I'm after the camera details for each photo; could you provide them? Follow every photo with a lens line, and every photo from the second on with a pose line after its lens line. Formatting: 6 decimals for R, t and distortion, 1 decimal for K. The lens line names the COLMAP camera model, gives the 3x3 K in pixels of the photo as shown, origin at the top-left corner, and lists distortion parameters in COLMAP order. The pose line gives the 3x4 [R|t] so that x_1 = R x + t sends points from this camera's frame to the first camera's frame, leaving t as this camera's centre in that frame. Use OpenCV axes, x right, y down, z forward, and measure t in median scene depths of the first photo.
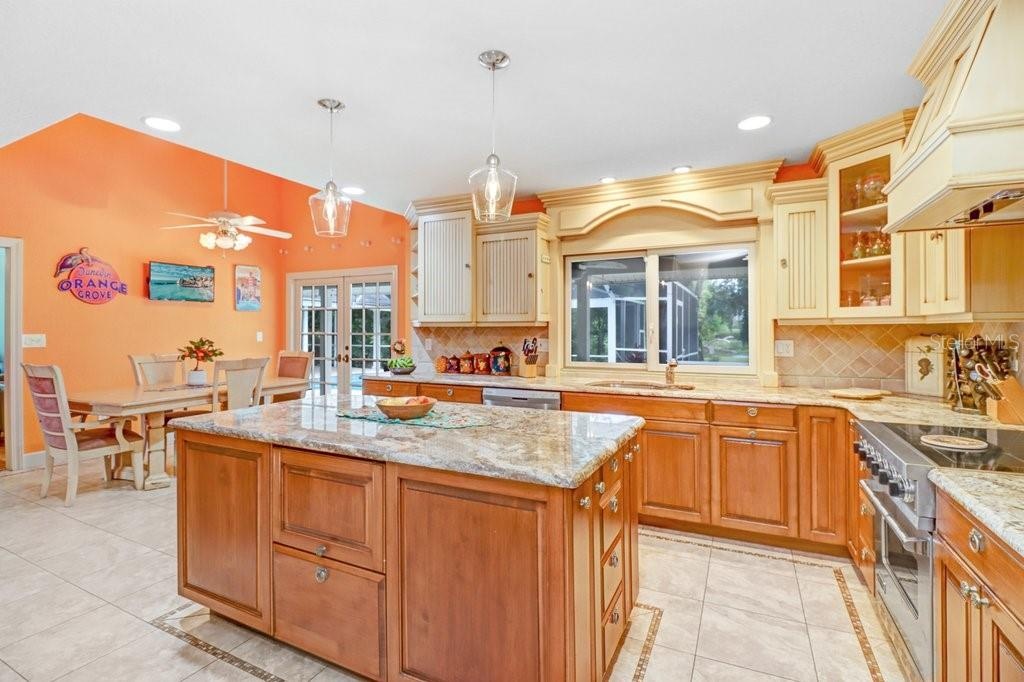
lens RADIAL K [[489.5, 0, 523.9], [0, 489.5, 329.3], [0, 0, 1]] dist [-0.002084, -0.000501]
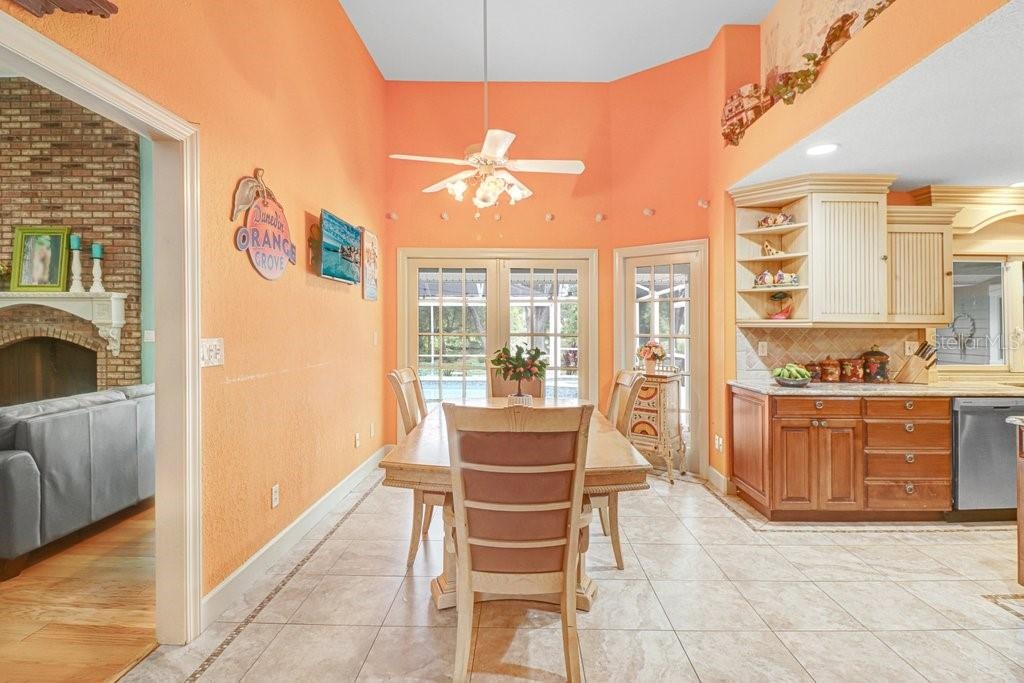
lens RADIAL K [[489.5, 0, 523.9], [0, 489.5, 329.8], [0, 0, 1]] dist [-0.002084, -0.000501]
pose [[0.897008, 0.005666, 0.441977, -0.997204], [-0.008162, 0.999960, 0.003748, -0.000682], [-0.441938, -0.006969, 0.897018, 0.467080]]
